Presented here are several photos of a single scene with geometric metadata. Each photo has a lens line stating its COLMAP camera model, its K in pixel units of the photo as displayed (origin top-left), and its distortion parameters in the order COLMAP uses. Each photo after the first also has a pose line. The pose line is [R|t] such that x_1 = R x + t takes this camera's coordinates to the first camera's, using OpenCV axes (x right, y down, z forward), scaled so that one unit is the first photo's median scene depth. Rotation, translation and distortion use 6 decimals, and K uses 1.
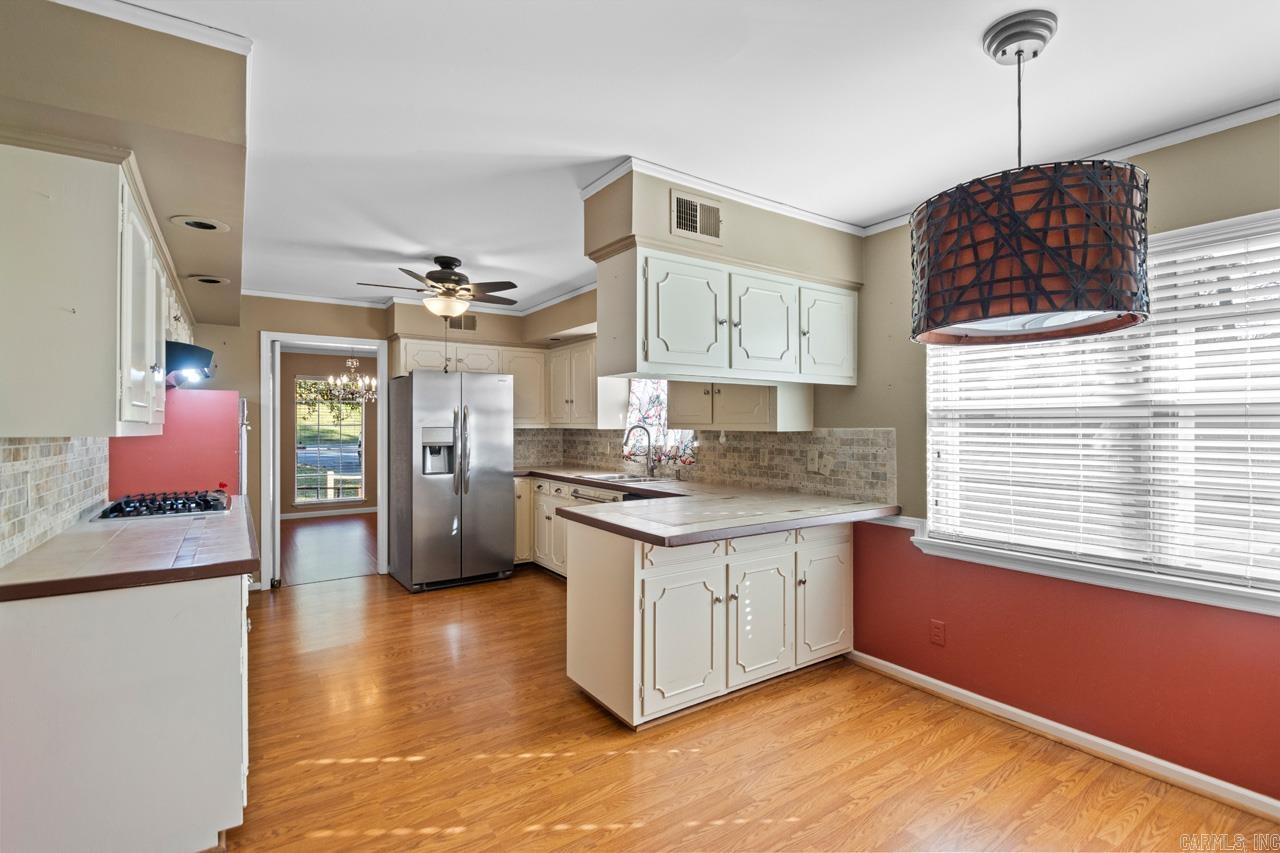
lens RADIAL K [[594.1, 0, 651.2], [0, 594.1, 418.5], [0, 0, 1]] dist [0.001072, -0.001199]
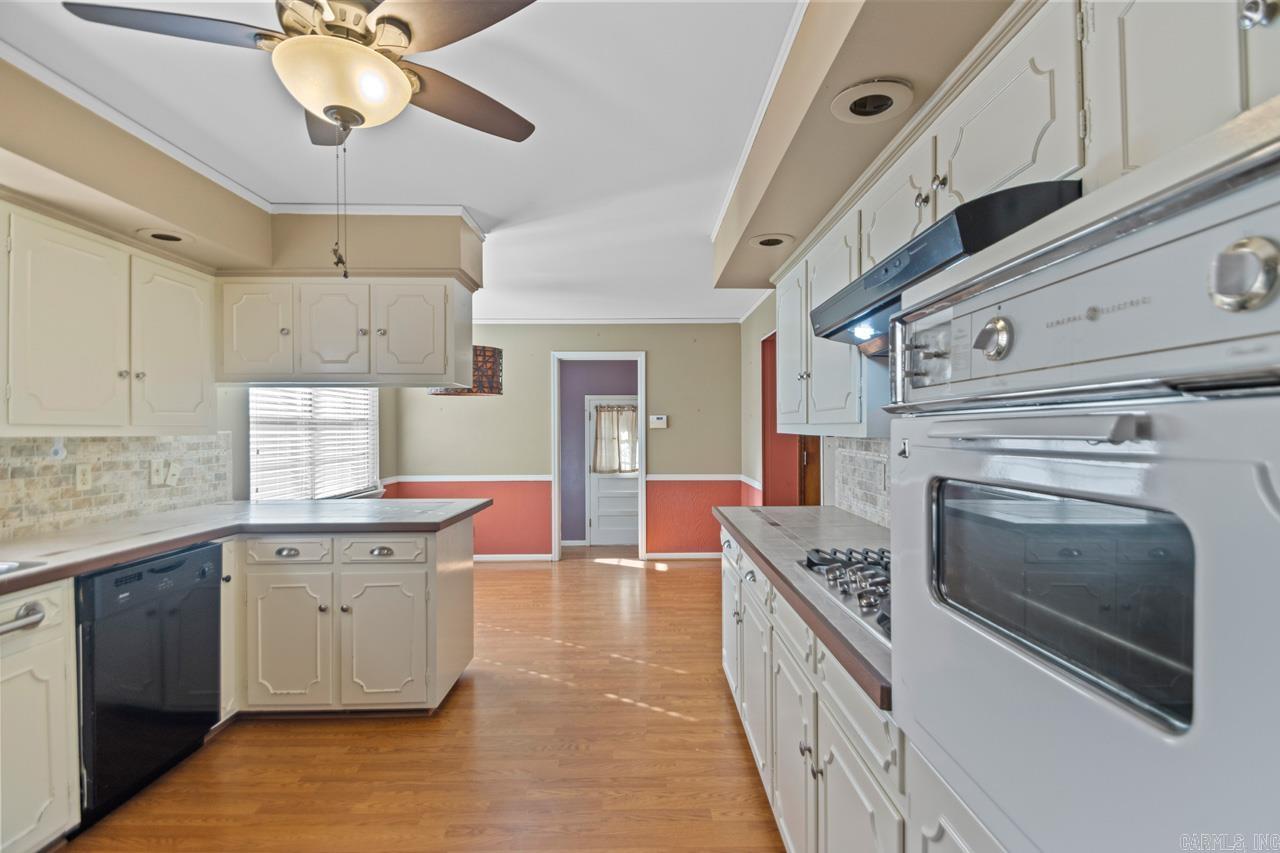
lens RADIAL K [[595.9, 0, 650.6], [0, 595.9, 426.3], [0, 0, 1]] dist [0.018964, -0.019622]
pose [[-0.832329, 0.004869, 0.554261, -0.790597], [-0.003311, 0.999900, -0.013756, 0.018056], [-0.554272, -0.013284, -0.832229, 1.369078]]
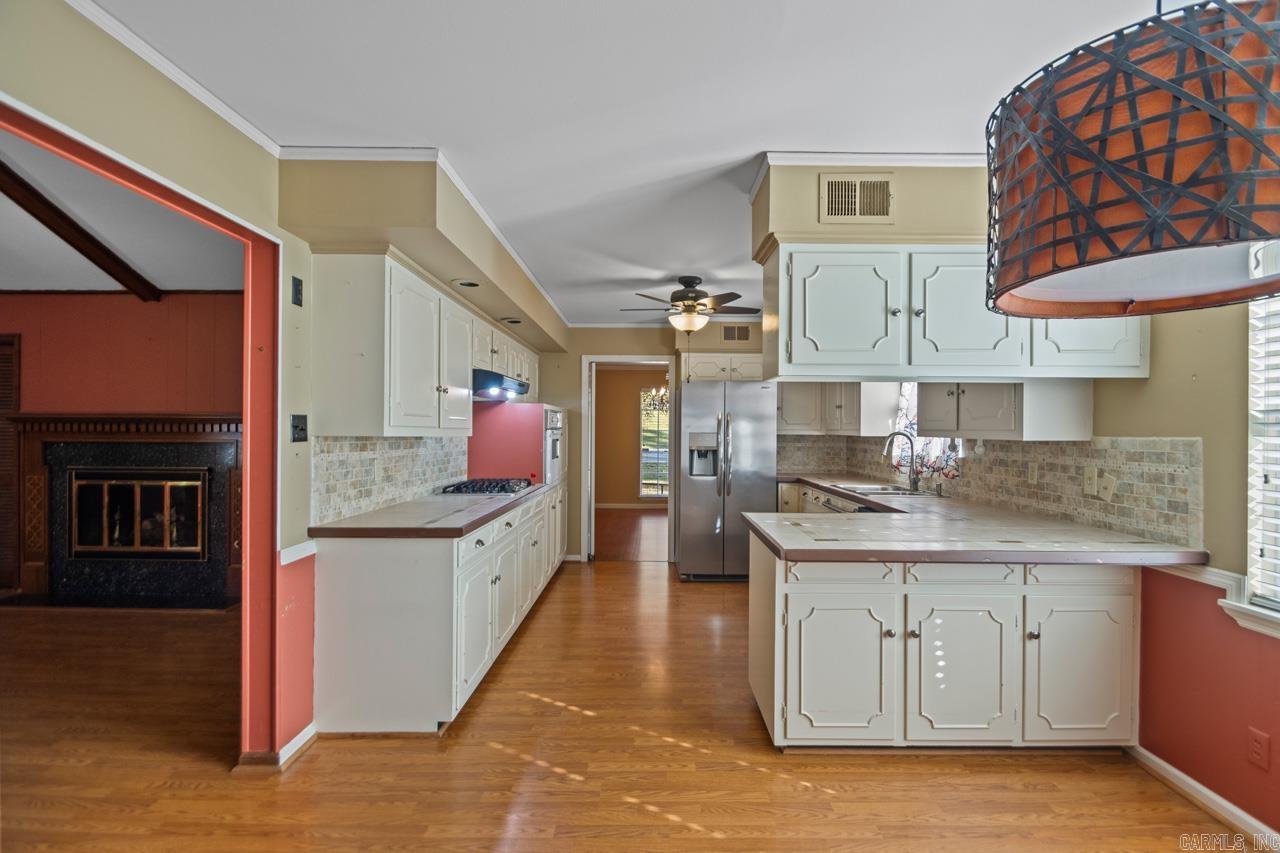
lens RADIAL K [[595.9, 0, 650.6], [0, 595.9, 426.3], [0, 0, 1]] dist [0.018964, -0.019622]
pose [[0.821321, 0.000525, -0.570466, 0.257418], [0.000746, 0.999998, 0.001995, 0.001106], [0.570466, -0.002064, 0.821319, 0.068531]]
